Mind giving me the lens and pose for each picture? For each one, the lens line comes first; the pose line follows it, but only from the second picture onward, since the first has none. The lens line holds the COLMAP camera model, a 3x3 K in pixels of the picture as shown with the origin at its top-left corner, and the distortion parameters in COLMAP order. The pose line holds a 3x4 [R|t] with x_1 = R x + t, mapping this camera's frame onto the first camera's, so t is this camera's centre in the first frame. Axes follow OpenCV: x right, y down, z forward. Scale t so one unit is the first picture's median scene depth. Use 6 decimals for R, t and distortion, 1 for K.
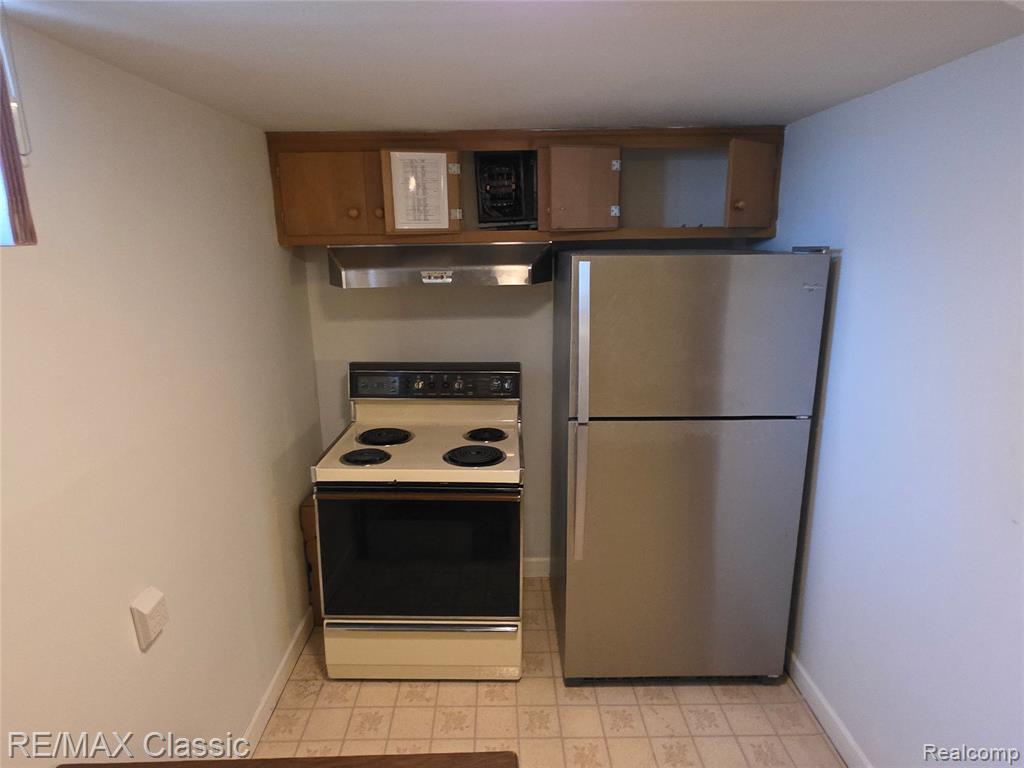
lens RADIAL K [[606.1, 0, 504.6], [0, 606.1, 382.7], [0, 0, 1]] dist [0.010259, -0.006318]
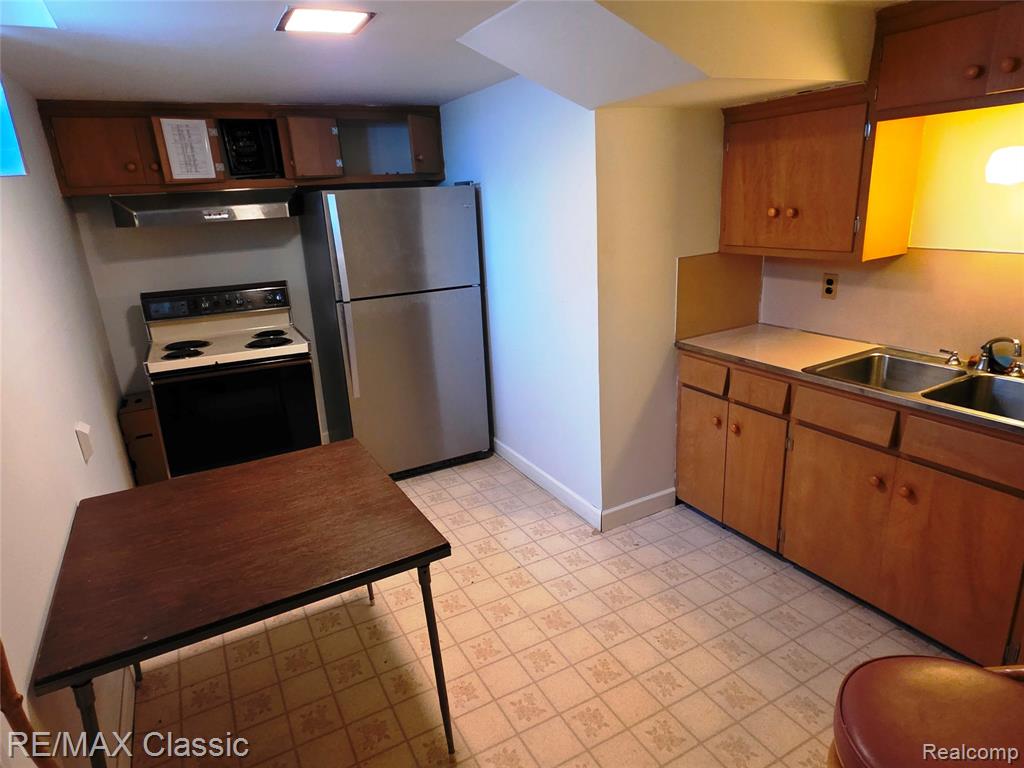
lens RADIAL K [[608.4, 0, 502.7], [0, 608.4, 383.2], [0, 0, 1]] dist [0.004744, -0.002707]
pose [[0.887592, -0.167373, 0.429148, -0.188437], [0.147453, 0.985867, 0.079528, 0.180604], [-0.436393, -0.007310, 0.899726, -0.491996]]
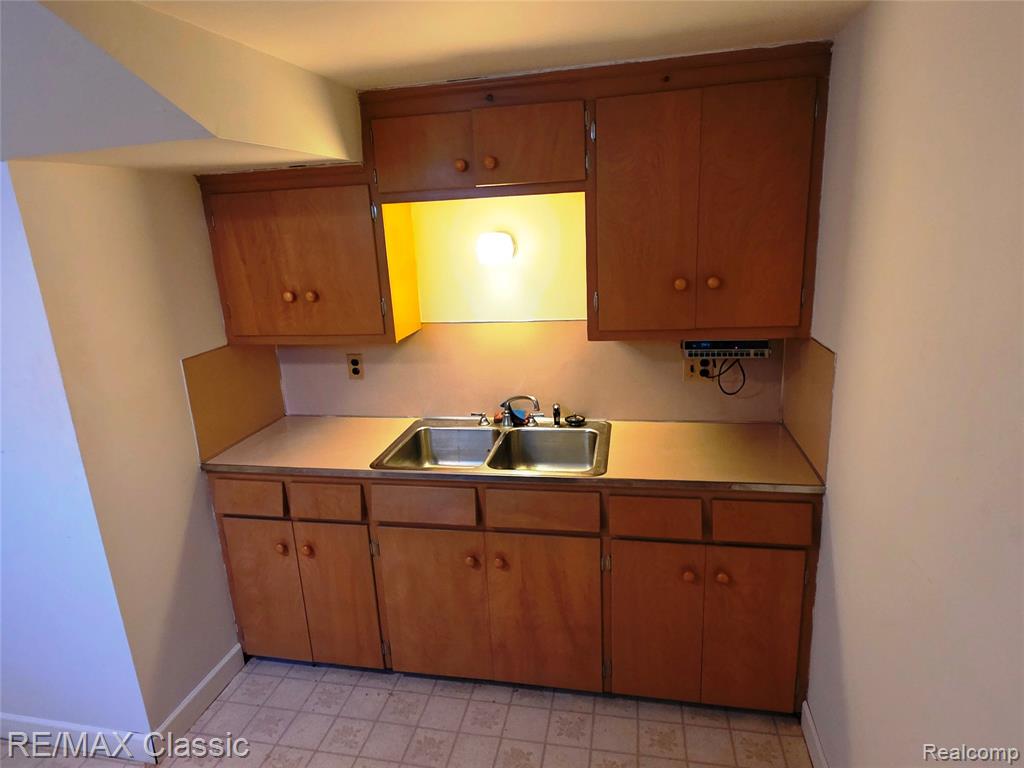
lens RADIAL K [[606.1, 0, 504.6], [0, 606.1, 382.7], [0, 0, 1]] dist [0.010259, -0.006318]
pose [[0.220089, -0.239561, 0.945606, -0.093256], [0.273425, 0.945666, 0.175937, 0.087749], [-0.936376, 0.219831, 0.273633, -0.260606]]
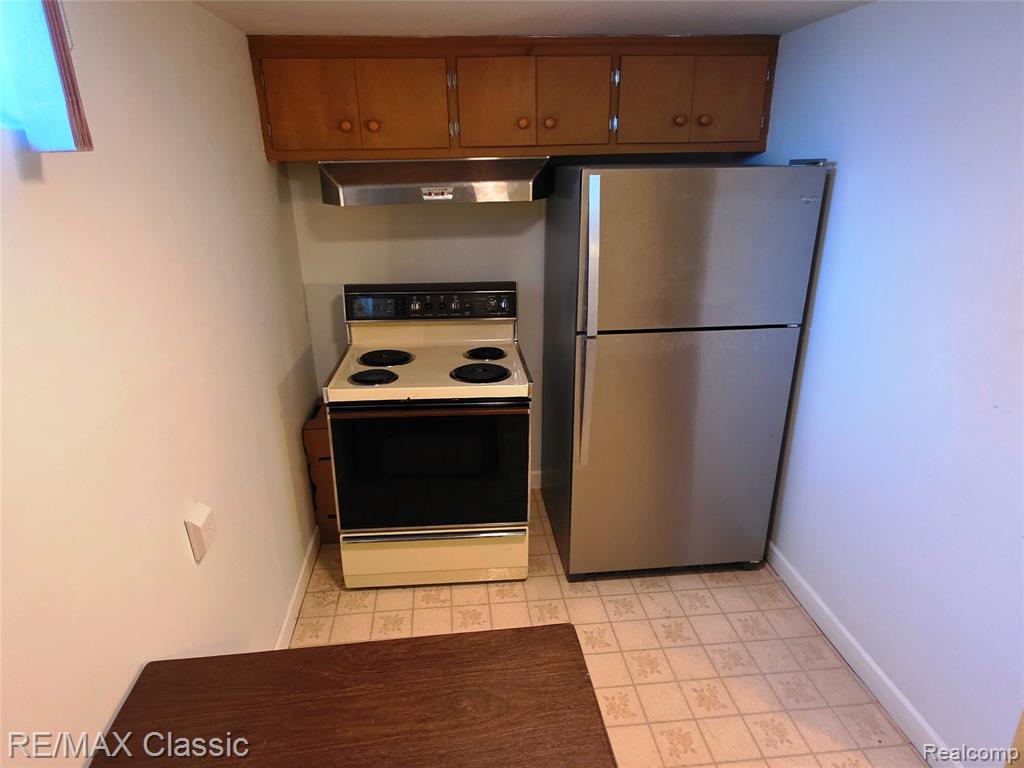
lens RADIAL K [[606.1, 0, 504.6], [0, 606.1, 382.7], [0, 0, 1]] dist [0.010259, -0.006318]
pose [[0.996079, -0.032798, 0.082160, -0.093708], [0.022990, 0.992795, 0.117597, 0.017313], [-0.085425, -0.115247, 0.989657, -0.021036]]
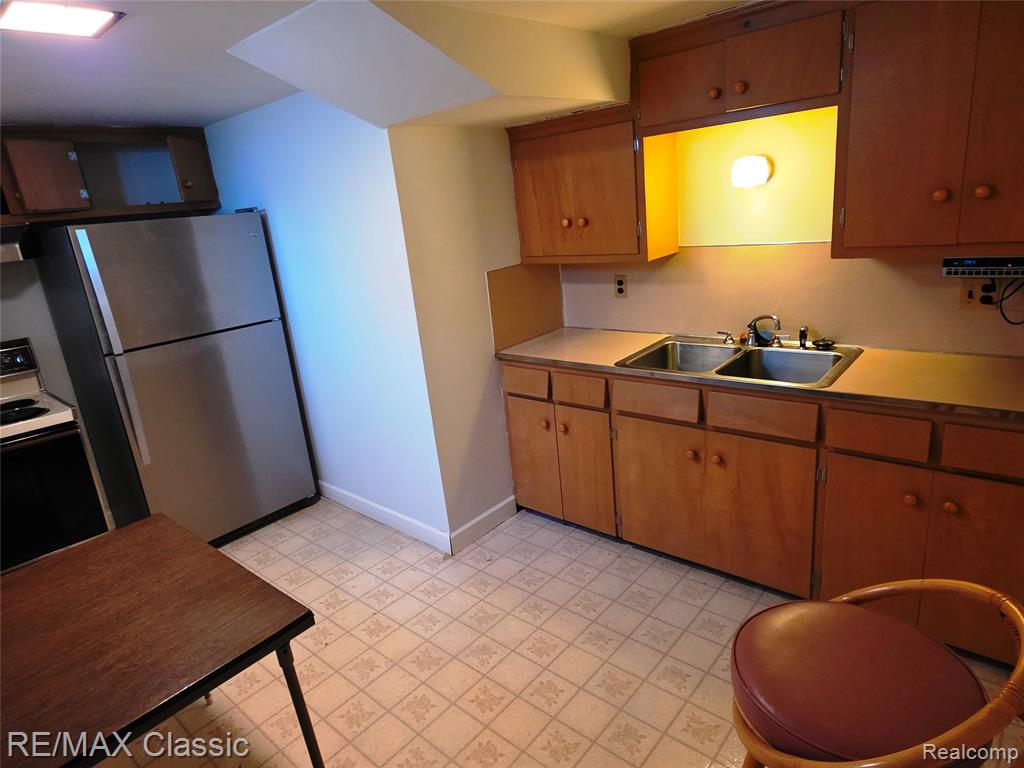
lens RADIAL K [[606.1, 0, 504.6], [0, 606.1, 382.7], [0, 0, 1]] dist [0.010259, -0.006318]
pose [[0.670334, -0.262054, 0.694248, -0.207087], [0.260148, 0.959182, 0.110870, 0.171423], [-0.694964, 0.106288, 0.711145, -0.431254]]
